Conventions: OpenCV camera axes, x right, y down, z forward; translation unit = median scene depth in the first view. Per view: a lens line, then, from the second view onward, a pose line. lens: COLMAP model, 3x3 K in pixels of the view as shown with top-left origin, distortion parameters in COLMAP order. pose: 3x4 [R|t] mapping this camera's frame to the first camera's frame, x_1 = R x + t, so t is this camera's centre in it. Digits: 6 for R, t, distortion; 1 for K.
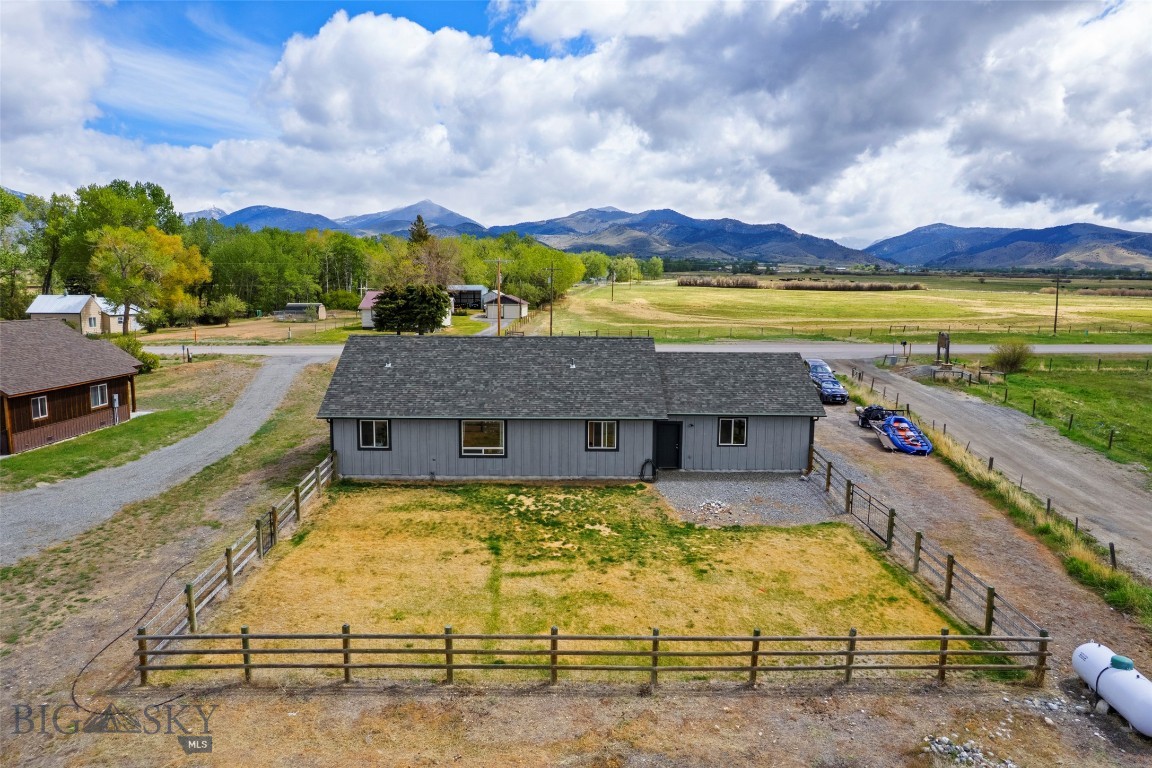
lens RADIAL K [[749.0, 0, 576.0], [0, 749.0, 384.0], [0, 0, 1]] dist [-0.076092, 0.069079]
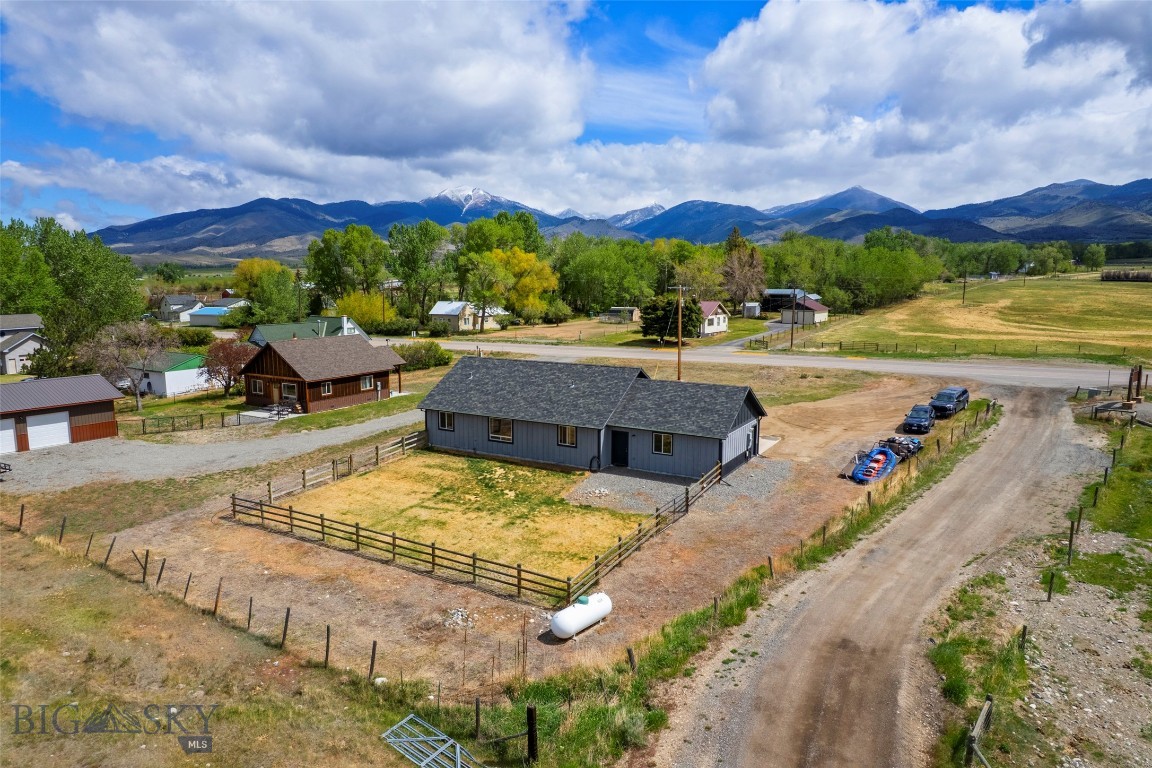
lens RADIAL K [[737.4, 0, 577.9], [0, 737.4, 385.0], [0, 0, 1]] dist [-0.079507, 0.072276]
pose [[0.850530, 0.066739, -0.521674, 0.896978], [-0.057100, 0.997770, 0.034552, -0.091287], [0.522817, 0.000400, 0.852445, -0.235690]]
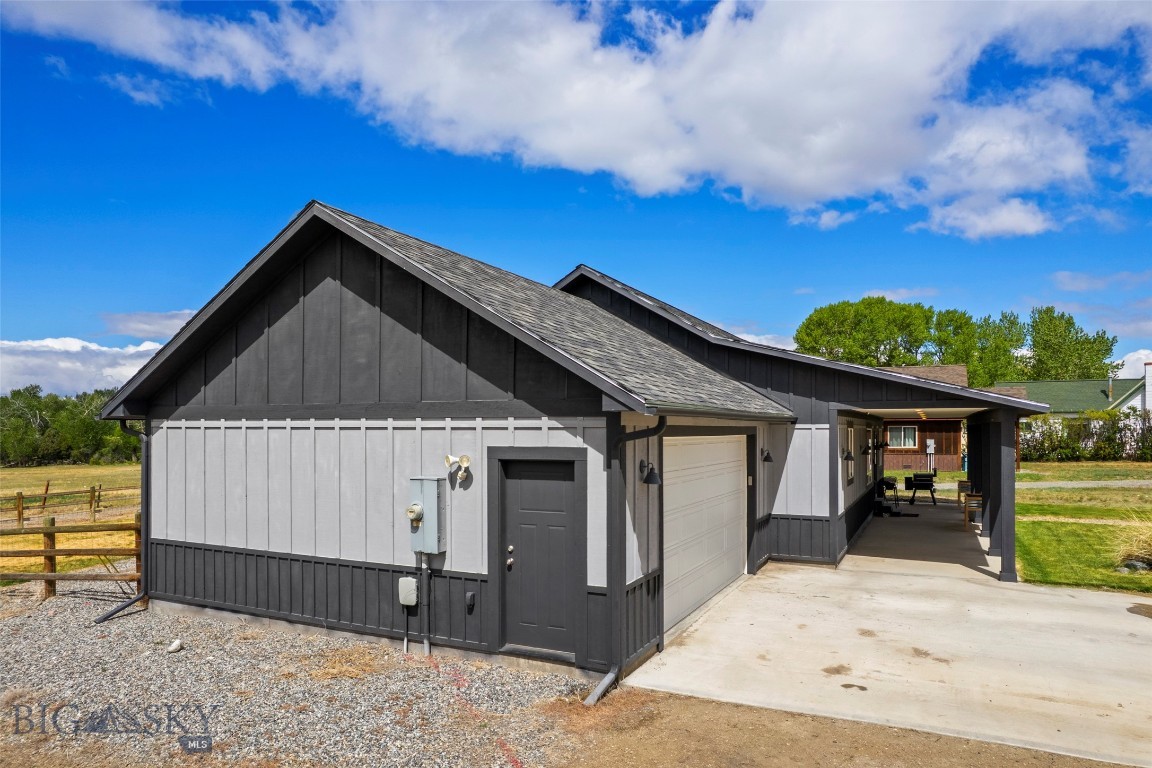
lens RADIAL K [[745.8, 0, 568.9], [0, 745.8, 427.1], [0, 0, 1]] dist [-0.088025, 0.073299]
pose [[-0.466512, -0.013532, -0.884411, 0.601560], [-0.112148, 0.992718, 0.043967, 0.013227], [0.877376, 0.119696, -0.464632, 1.536449]]
